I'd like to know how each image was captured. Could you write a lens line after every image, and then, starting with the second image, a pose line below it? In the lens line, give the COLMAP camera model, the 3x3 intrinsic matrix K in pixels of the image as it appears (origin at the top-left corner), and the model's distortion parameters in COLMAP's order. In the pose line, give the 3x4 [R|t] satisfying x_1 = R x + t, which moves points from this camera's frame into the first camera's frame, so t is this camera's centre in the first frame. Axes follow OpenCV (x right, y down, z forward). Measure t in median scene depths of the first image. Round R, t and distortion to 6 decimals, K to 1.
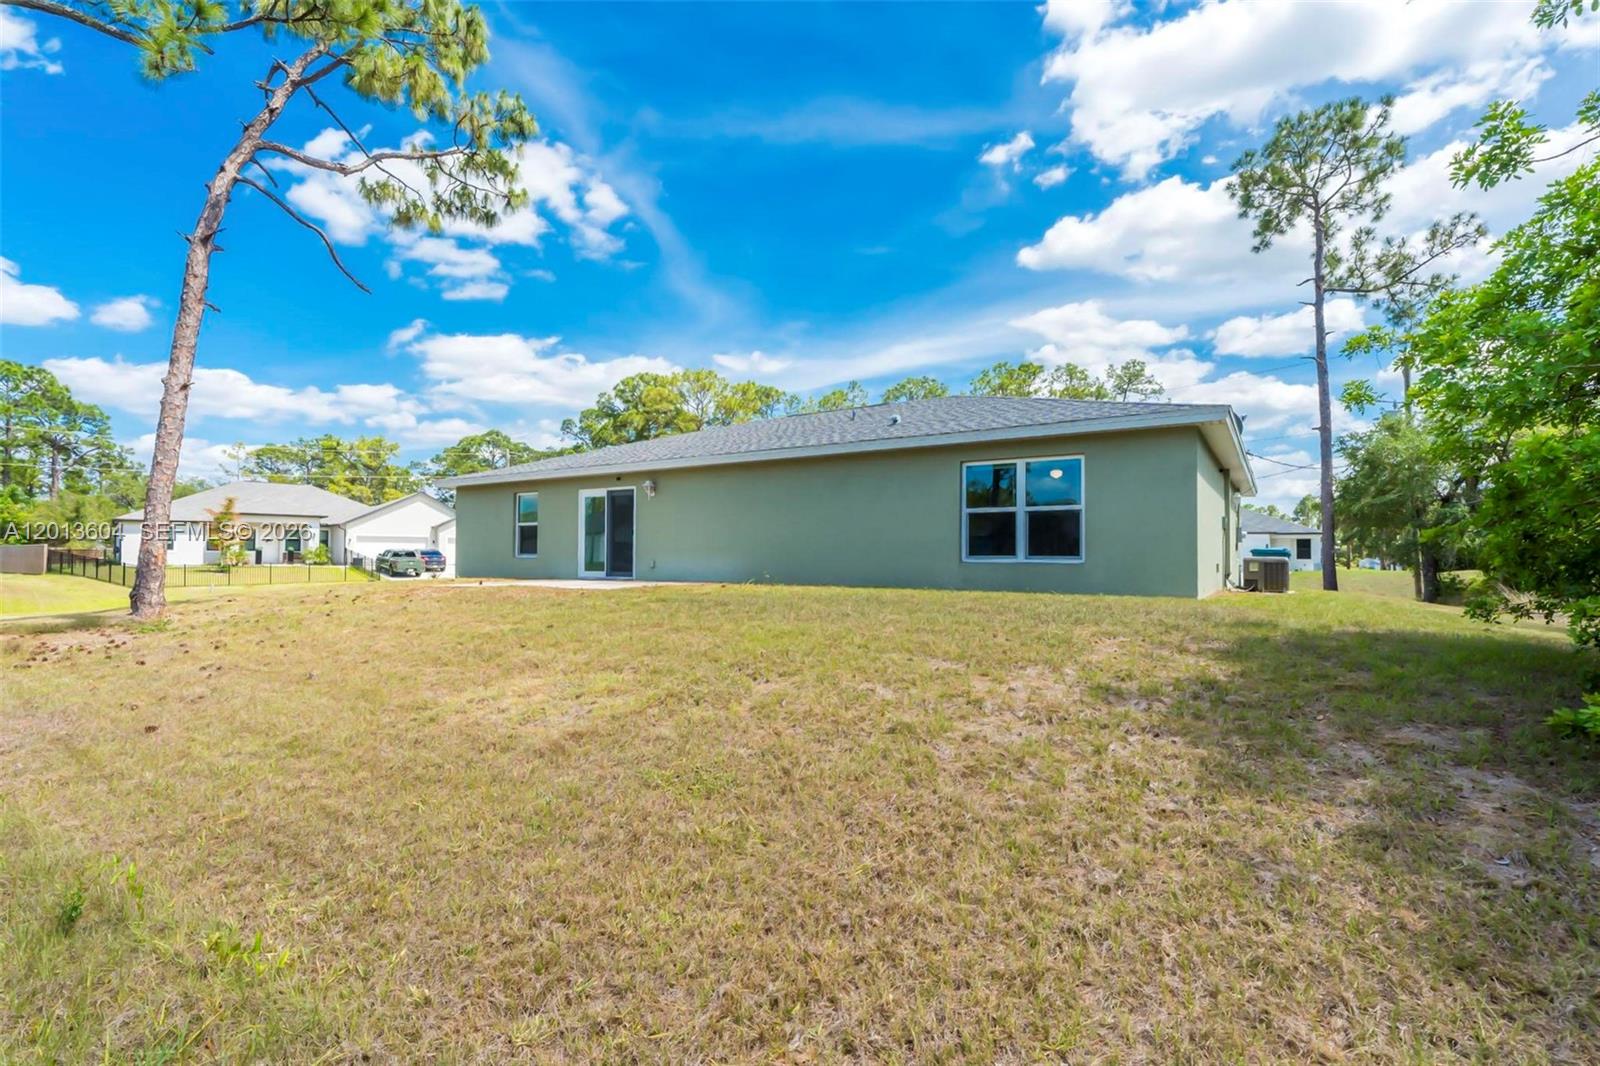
lens RADIAL K [[726.2, 0, 793.3], [0, 726.2, 540.1], [0, 0, 1]] dist [-0.004879, -0.000112]
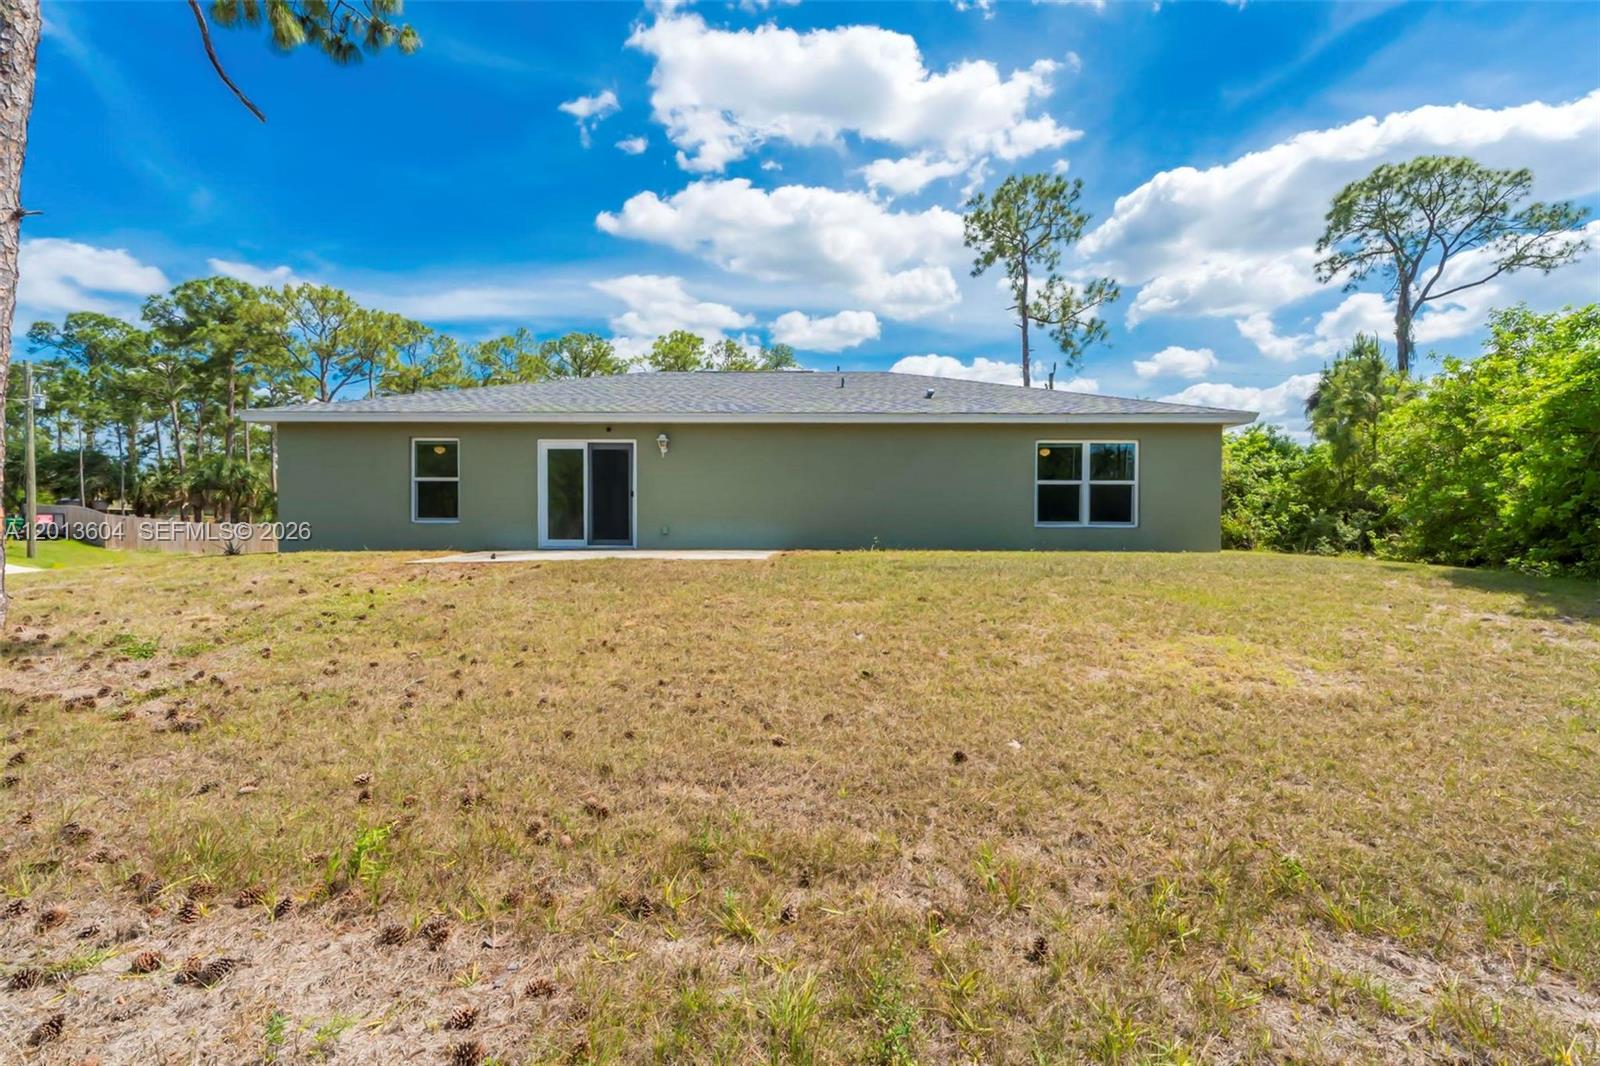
lens RADIAL K [[726.2, 0, 793.3], [0, 726.2, 540.1], [0, 0, 1]] dist [-0.004879, -0.000112]
pose [[0.843364, -0.013610, 0.537171, -0.491585], [-0.013268, 0.998847, 0.046138, 0.002139], [-0.537179, -0.046039, 0.842211, 0.157814]]
